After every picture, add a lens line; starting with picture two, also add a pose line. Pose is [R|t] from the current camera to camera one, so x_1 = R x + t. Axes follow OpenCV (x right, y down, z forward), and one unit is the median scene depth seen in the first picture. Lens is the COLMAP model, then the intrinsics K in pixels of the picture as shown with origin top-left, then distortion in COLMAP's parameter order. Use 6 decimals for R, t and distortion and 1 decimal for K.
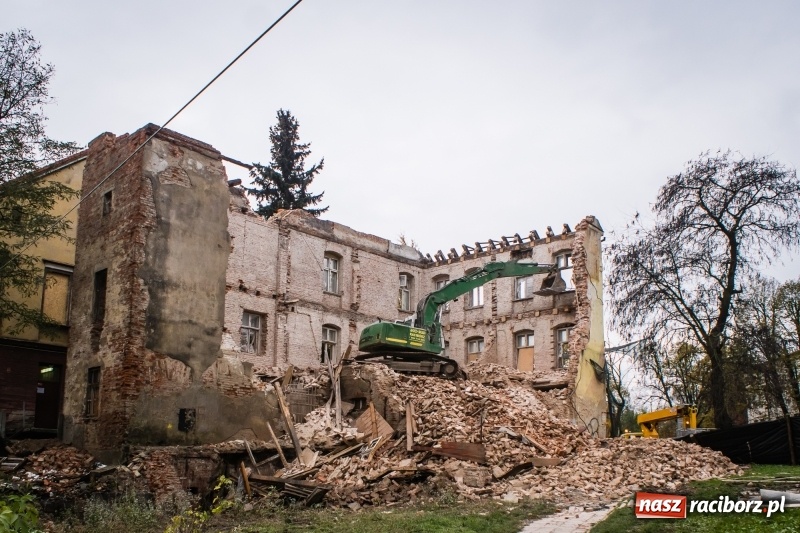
lens RADIAL K [[767.0, 0, 389.2], [0, 767.0, 331.7], [0, 0, 1]] dist [-0.165033, 0.164878]
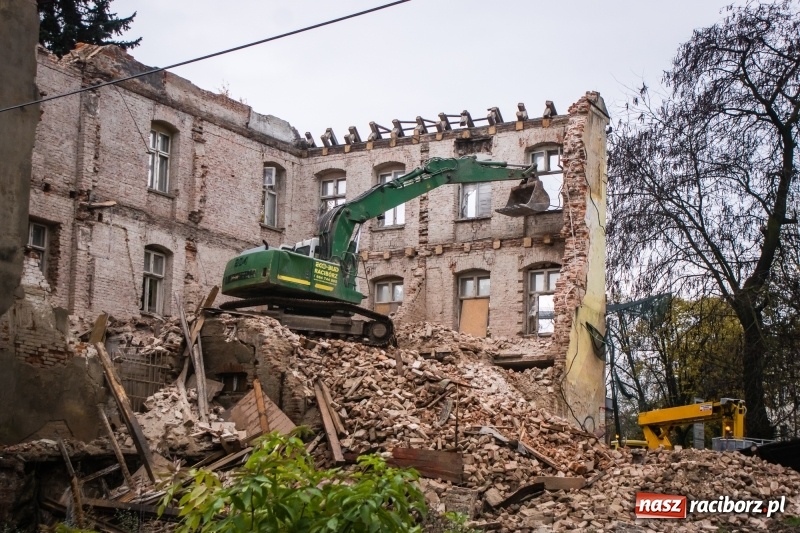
lens RADIAL K [[1369.5, 0, 392.4], [0, 1369.5, 267.6], [0, 0, 1]] dist [-0.037879, 0.107517]
pose [[0.978068, 0.044813, 0.203406, -0.121074], [-0.046904, 0.998884, 0.005470, -0.007351], [-0.202934, -0.014891, 0.979079, -0.072335]]
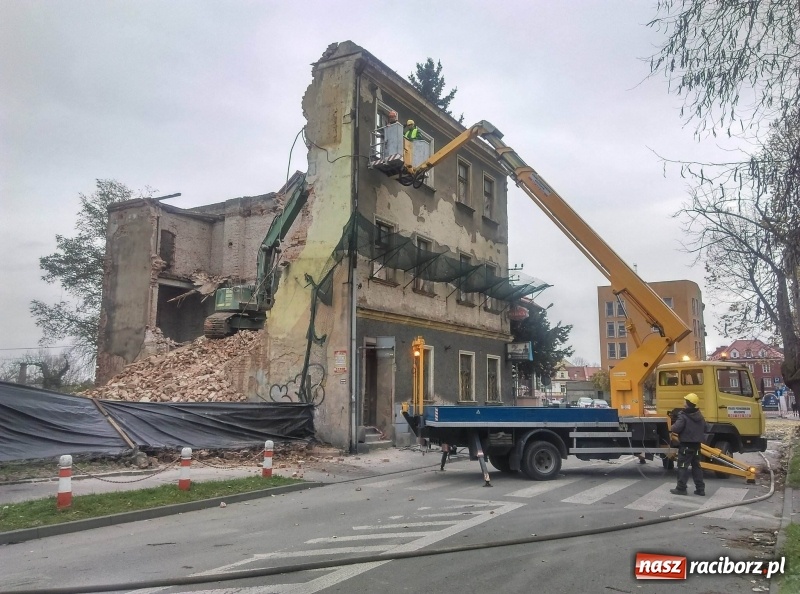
lens RADIAL K [[647.4, 0, 404.9], [0, 647.4, 294.5], [0, 0, 1]] dist [0.125597, -0.214419]
pose [[0.205068, -0.166319, -0.964513, 0.799610], [0.181204, 0.974871, -0.129580, 0.137516], [0.961828, -0.148201, 0.230052, 0.926009]]
